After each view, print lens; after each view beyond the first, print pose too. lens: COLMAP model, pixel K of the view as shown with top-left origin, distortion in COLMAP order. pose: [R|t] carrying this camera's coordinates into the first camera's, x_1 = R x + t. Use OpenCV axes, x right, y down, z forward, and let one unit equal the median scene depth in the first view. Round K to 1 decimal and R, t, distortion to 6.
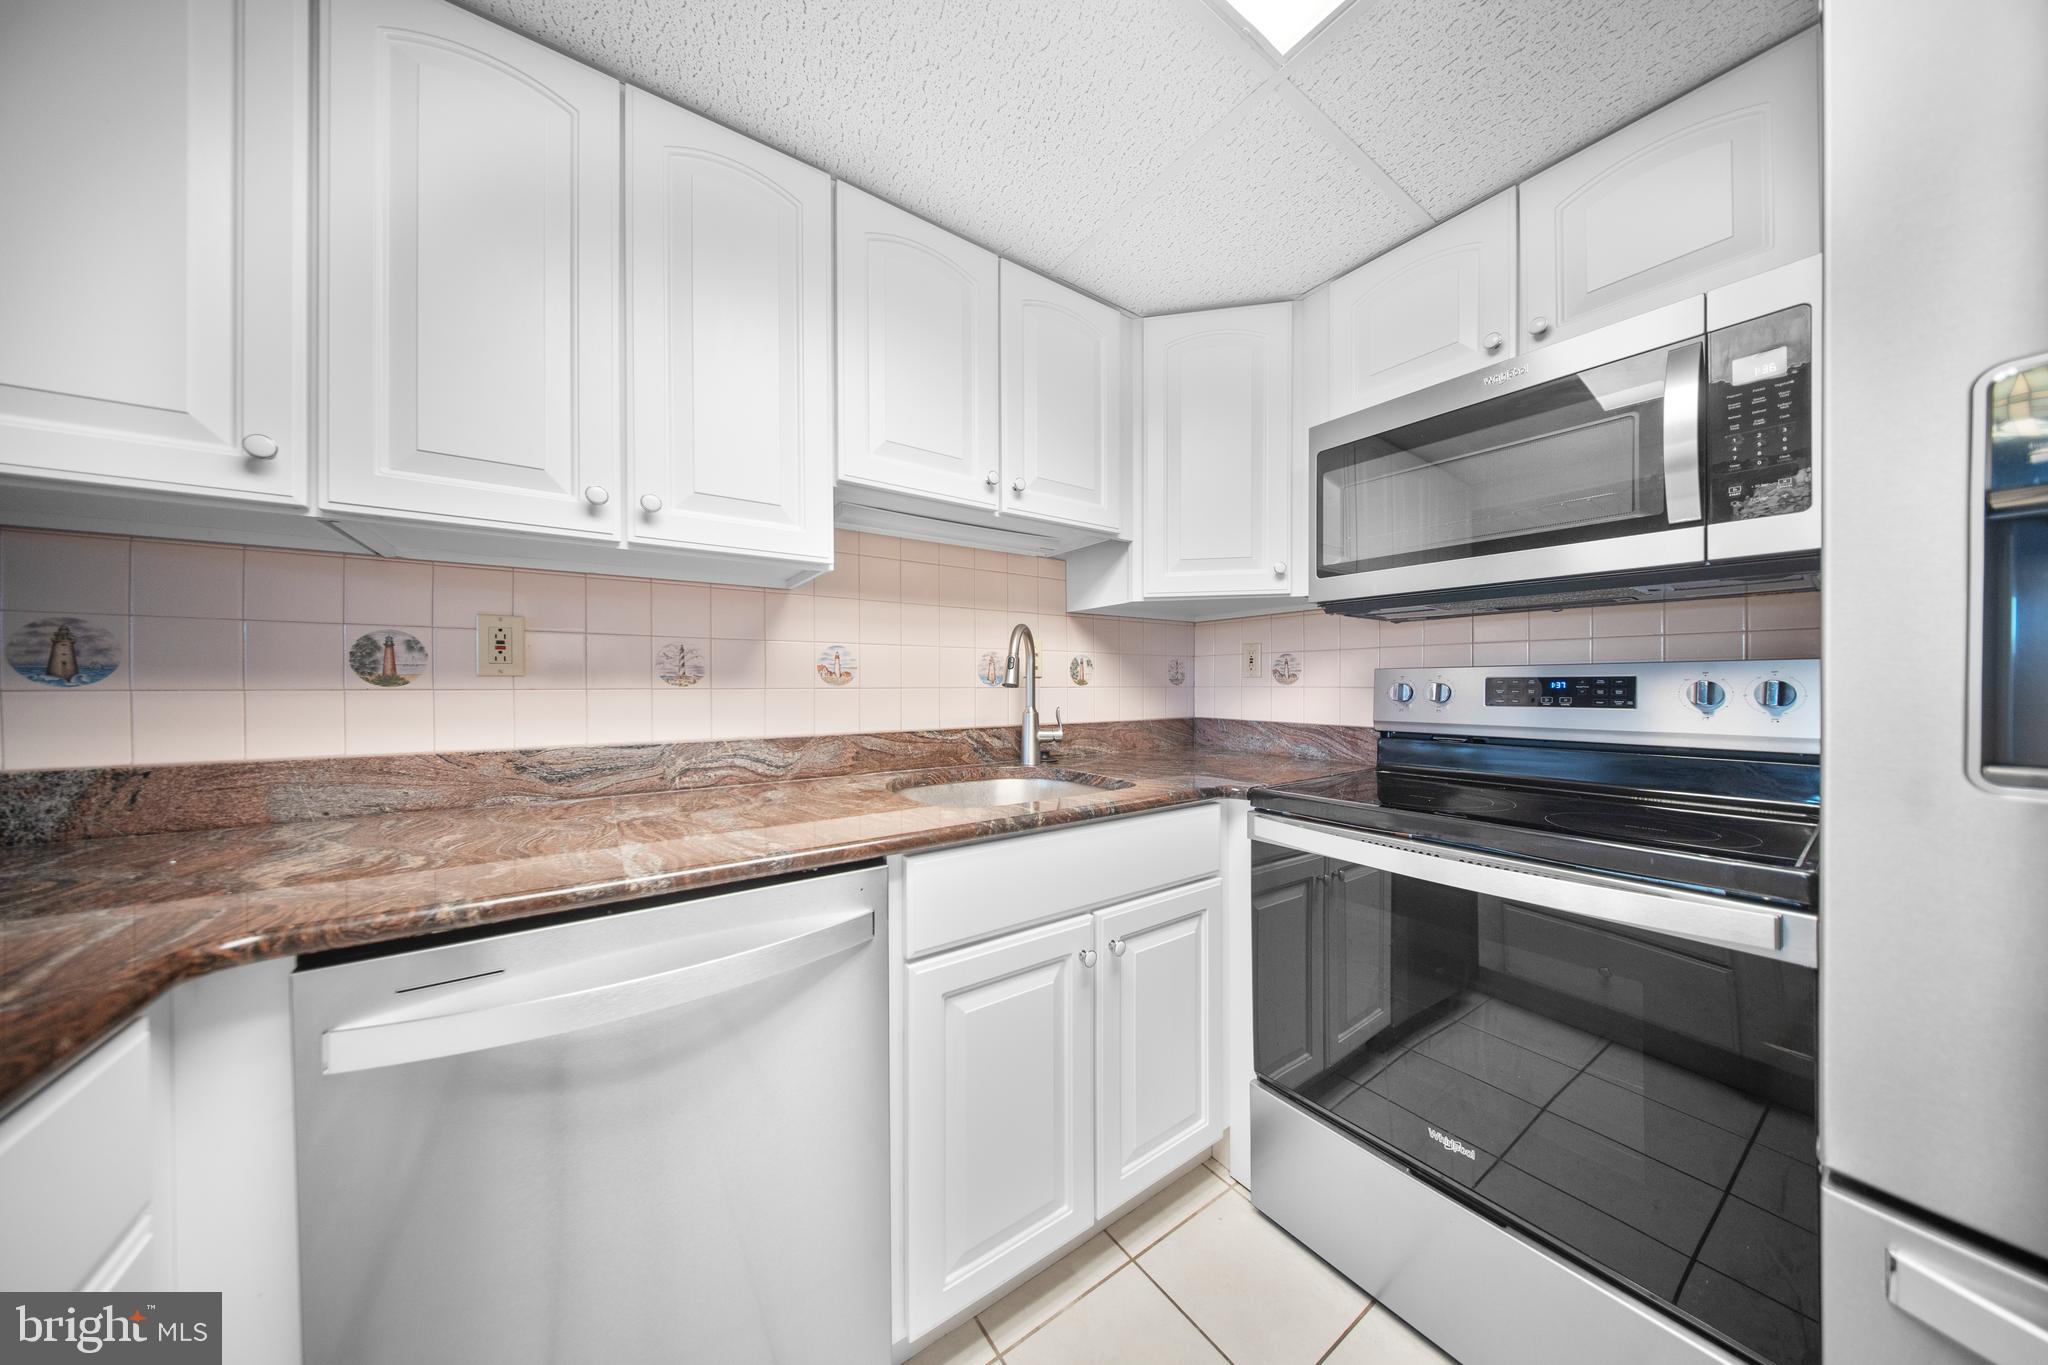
lens RADIAL K [[619.1, 0, 1004.8], [0, 619.1, 687.6], [0, 0, 1]] dist [-0.005117, -0.000050]
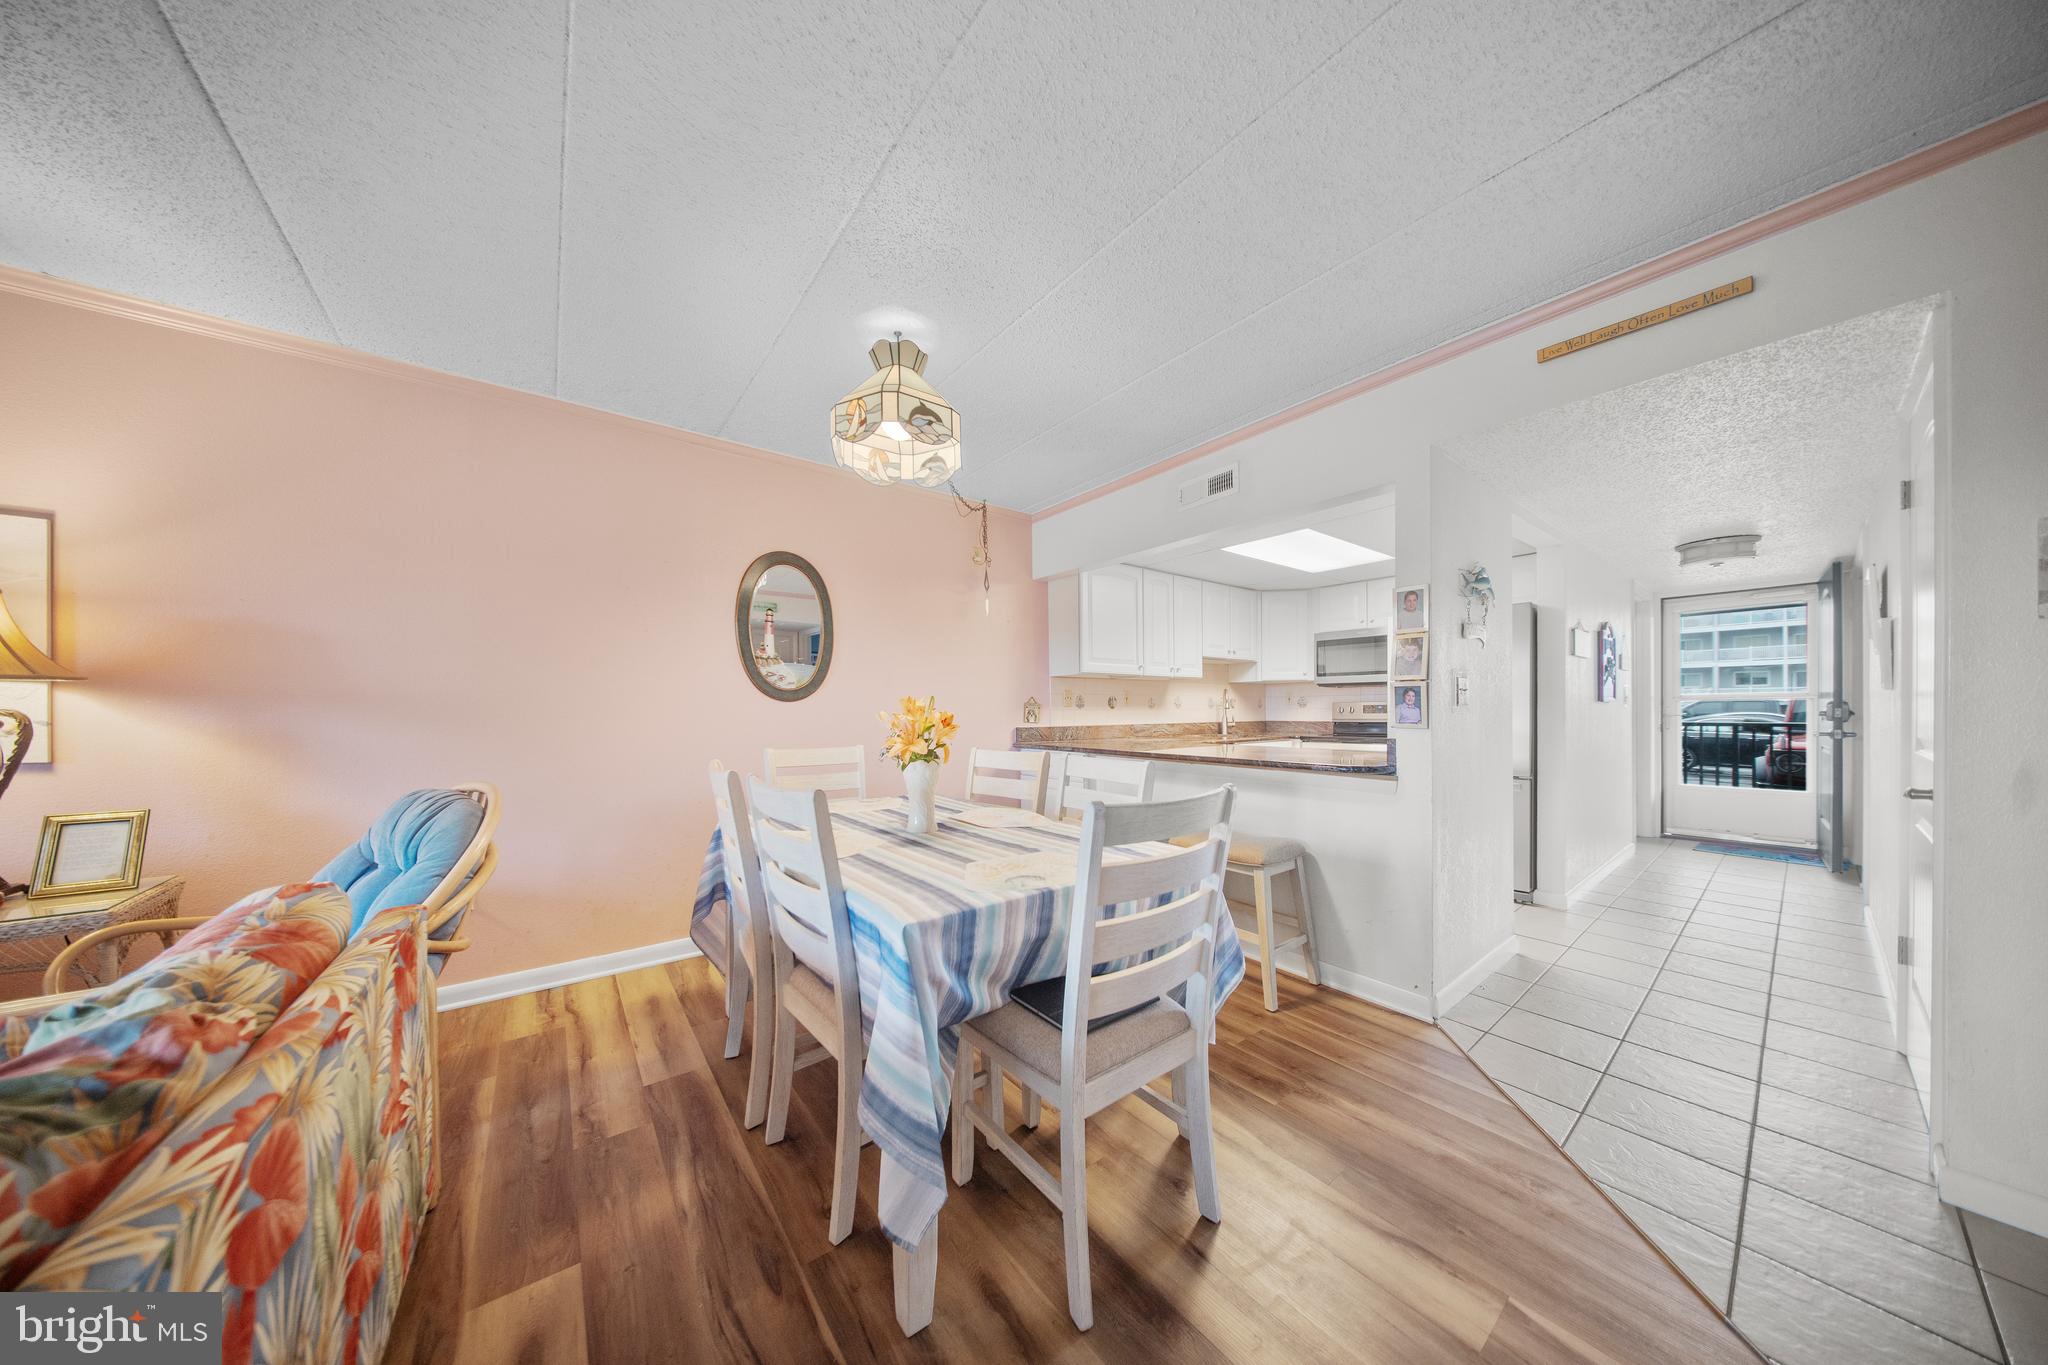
lens RADIAL K [[619.1, 0, 1009.6], [0, 619.1, 711.6], [0, 0, 1]] dist [-0.005117, -0.000050]
pose [[0.998025, -0.004825, 0.062638, -1.466075], [0.004998, 0.999984, -0.002621, 0.017812], [-0.062625, 0.002929, 0.998033, -2.407634]]
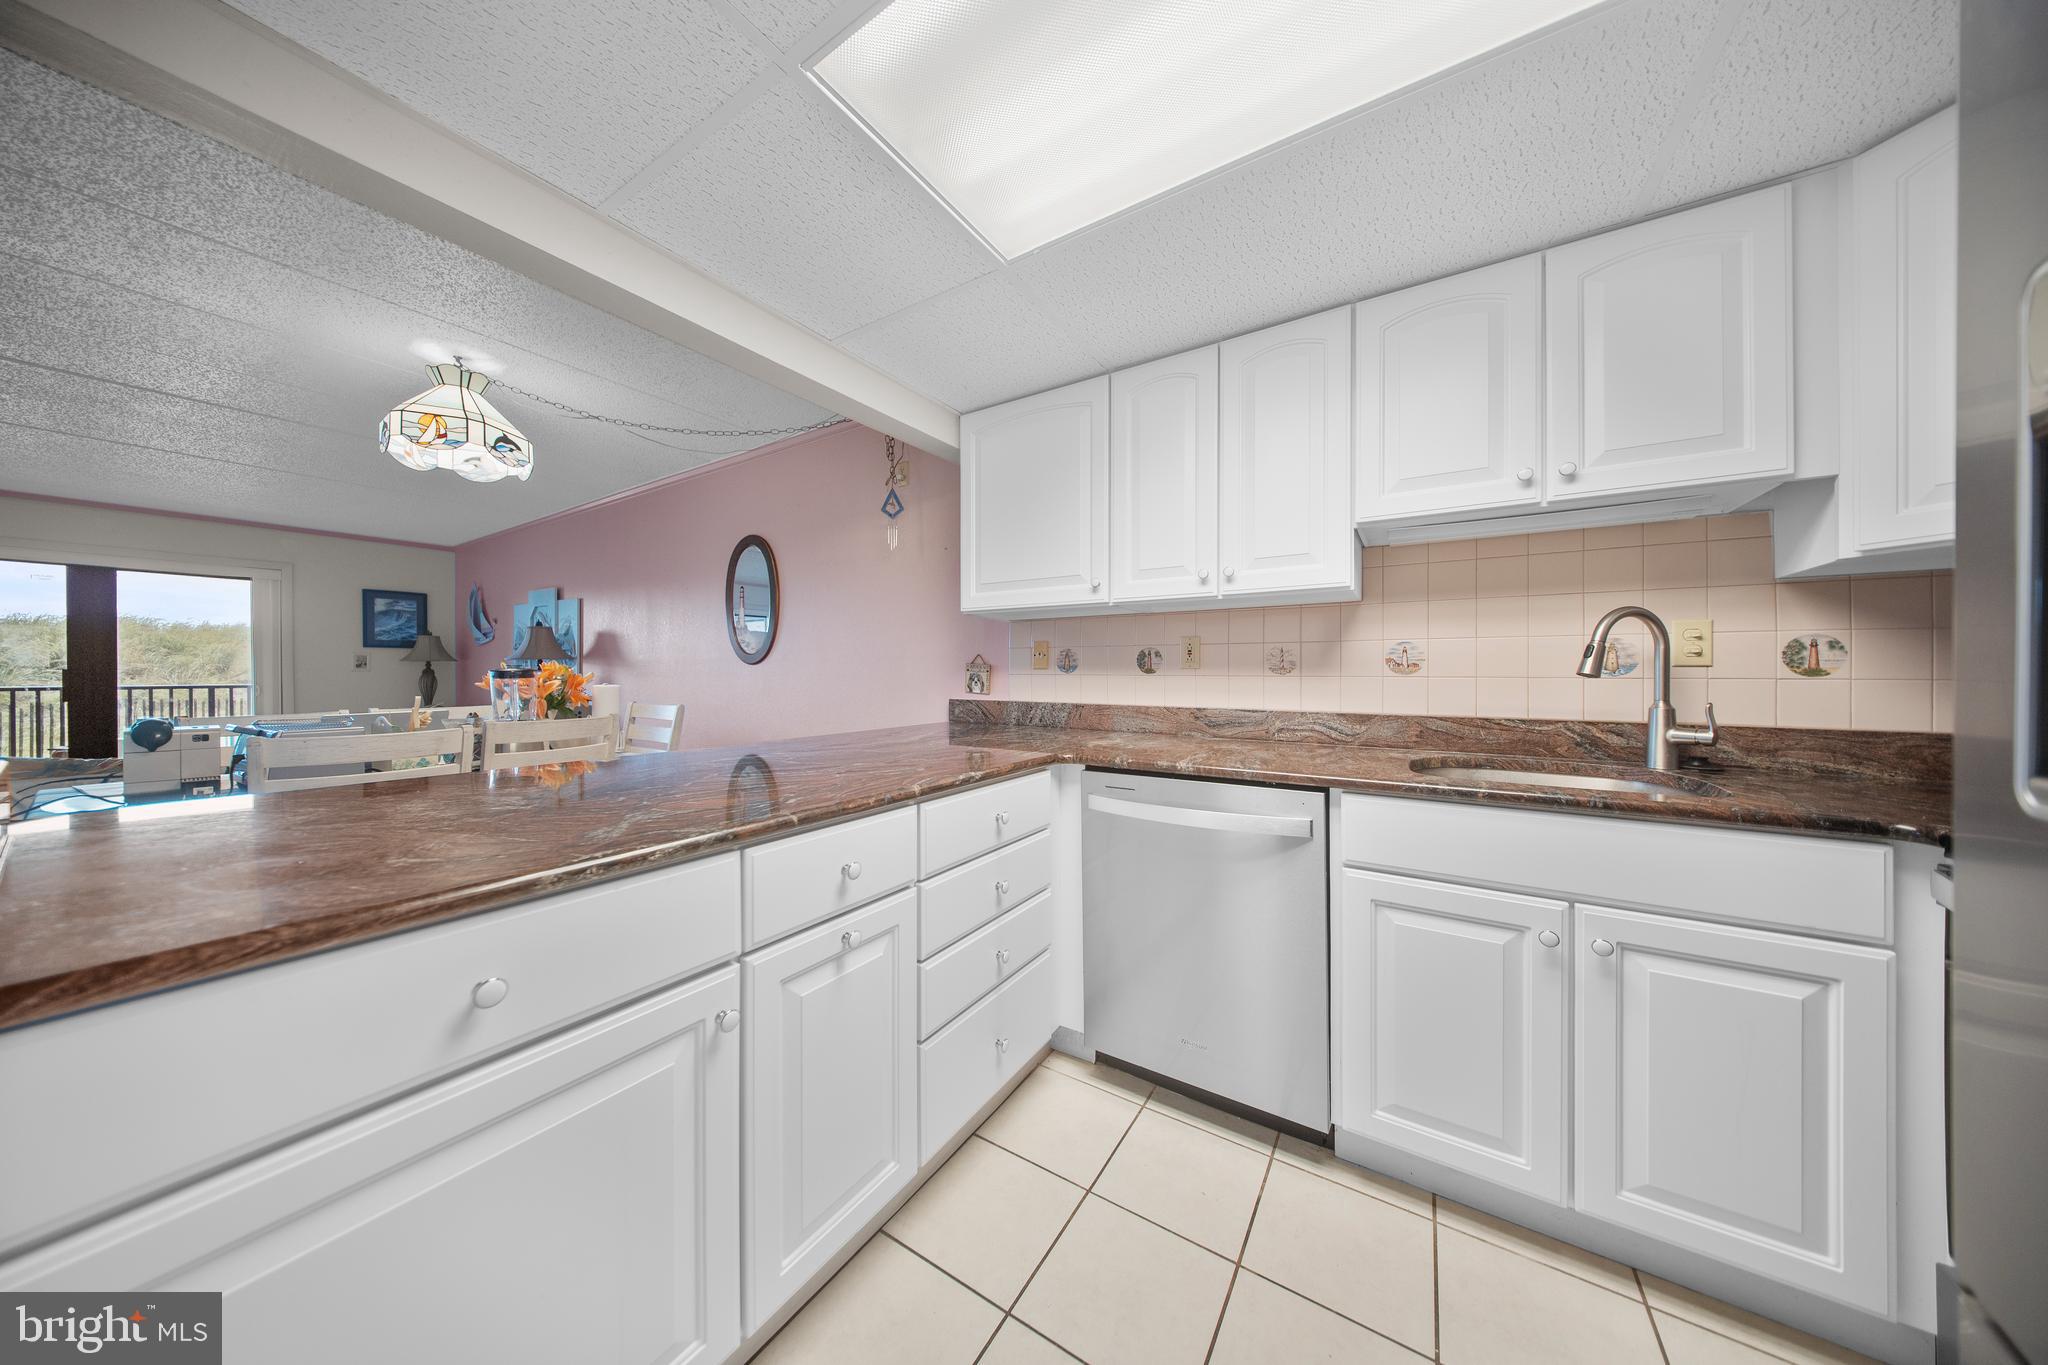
lens RADIAL K [[619.1, 0, 1020.5], [0, 619.1, 673.2], [0, 0, 1]] dist [-0.005117, -0.000050]
pose [[0.384825, 0.002382, -0.922986, 0.587502], [-0.009202, 0.999957, -0.001256, 0.002344], [0.922944, 0.008977, 0.384830, -0.170602]]
